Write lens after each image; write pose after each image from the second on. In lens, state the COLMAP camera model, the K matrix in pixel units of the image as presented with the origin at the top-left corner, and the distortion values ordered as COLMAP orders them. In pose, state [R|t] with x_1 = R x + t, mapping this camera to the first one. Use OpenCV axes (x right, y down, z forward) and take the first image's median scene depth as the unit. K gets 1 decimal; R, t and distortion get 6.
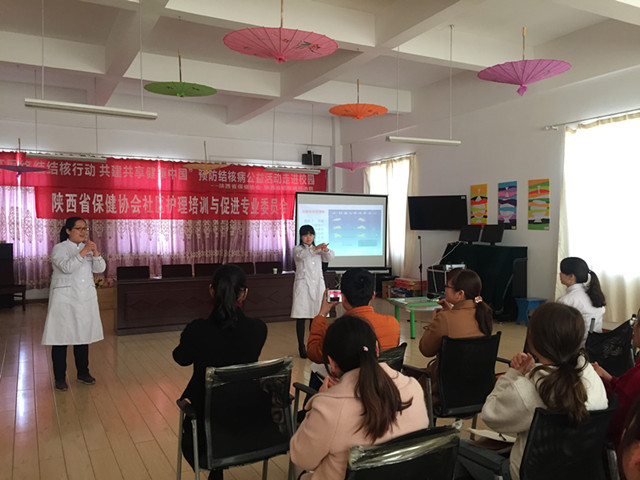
lens RADIAL K [[547.7, 0, 319.3], [0, 547.7, 237.2], [0, 0, 1]] dist [0.072057, -0.078918]
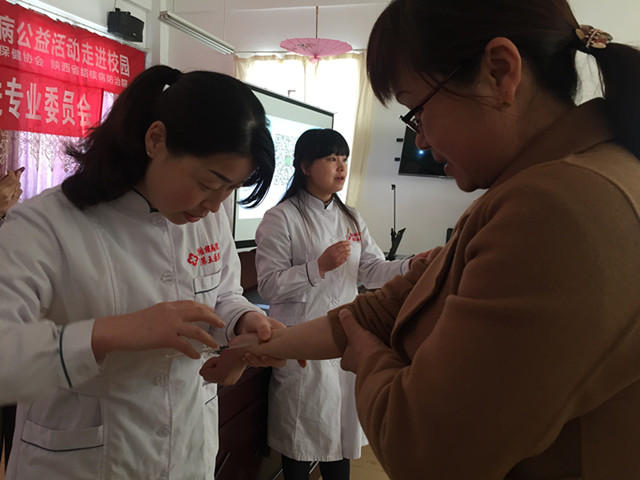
lens RADIAL K [[547.7, 0, 319.5], [0, 547.7, 239.2], [0, 0, 1]] dist [0.072057, -0.078918]
pose [[0.726491, -0.037056, 0.686176, -0.301658], [-0.040554, 0.994493, 0.096643, 0.002765], [-0.685978, -0.098038, 0.720987, 0.561211]]
